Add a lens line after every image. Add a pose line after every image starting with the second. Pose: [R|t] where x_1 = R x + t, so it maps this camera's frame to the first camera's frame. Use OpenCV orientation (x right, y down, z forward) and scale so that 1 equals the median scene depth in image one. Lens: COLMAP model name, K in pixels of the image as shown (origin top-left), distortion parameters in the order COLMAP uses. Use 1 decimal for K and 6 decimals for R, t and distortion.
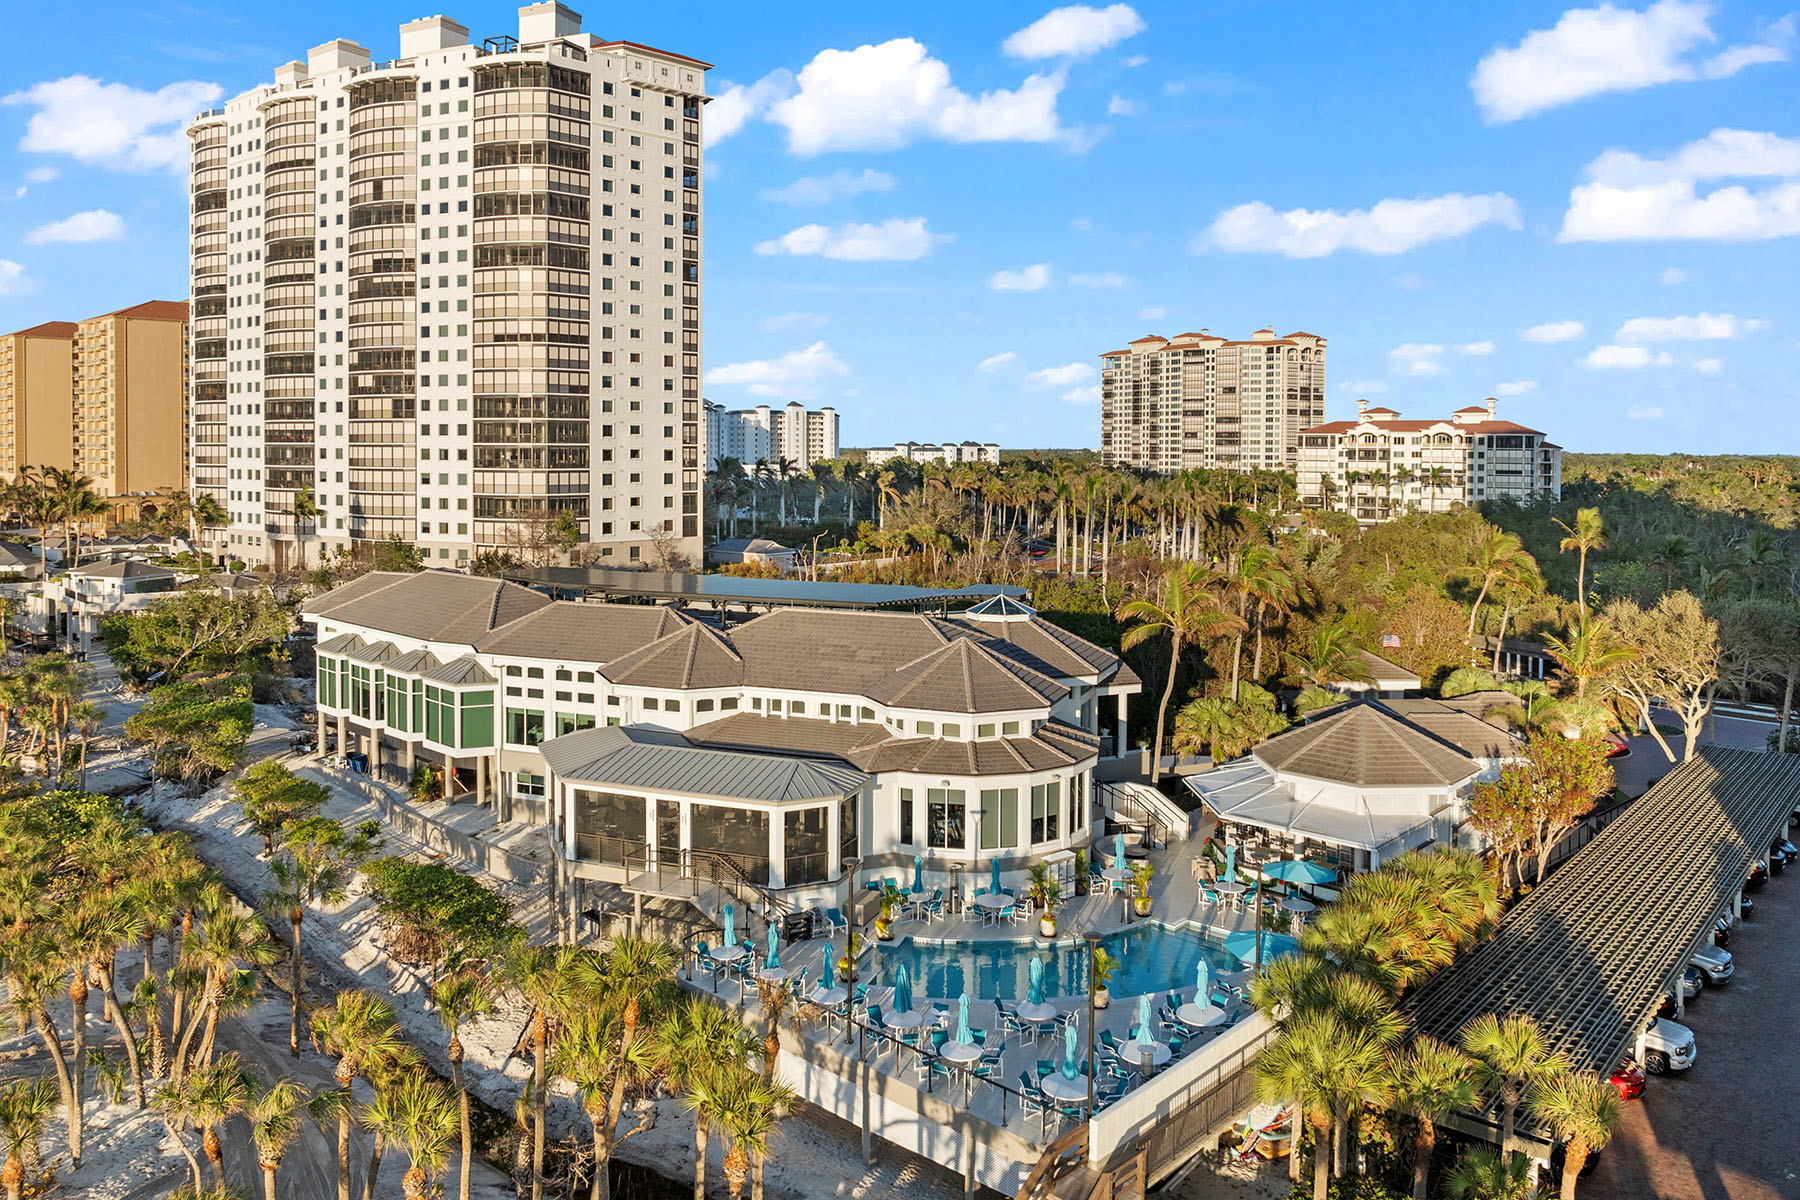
lens RADIAL K [[1316.4, 0, 897.3], [0, 1316.4, 444.6], [0, 0, 1]] dist [-0.009763, -0.004027]
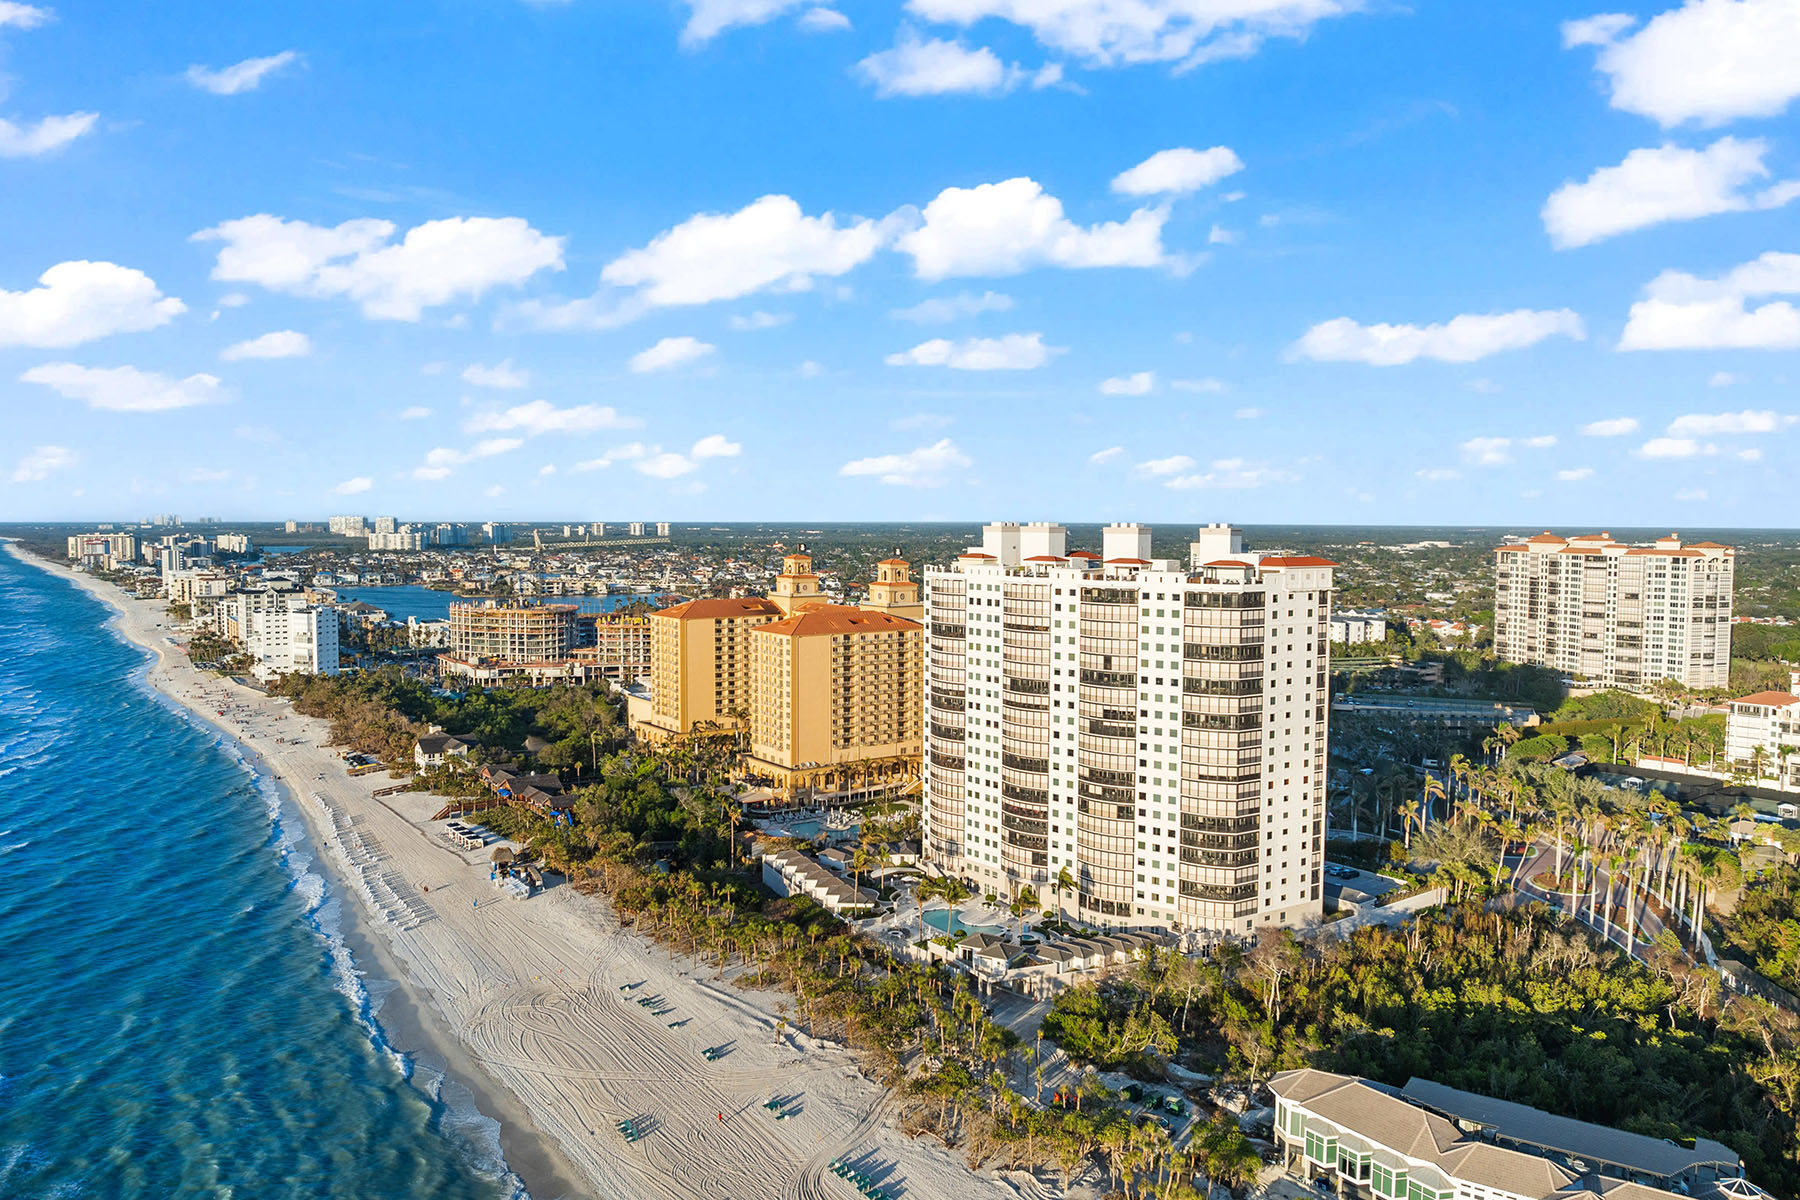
lens RADIAL K [[1267.2, 0, 966.6], [0, 1267.2, 602.7], [0, 0, 1]] dist [-0.003888, 0.000017]
pose [[0.980132, 0.011998, -0.197983, -0.270732], [-0.002066, 0.998732, 0.050298, -0.328996], [0.198335, -0.048890, 0.978914, -0.399479]]
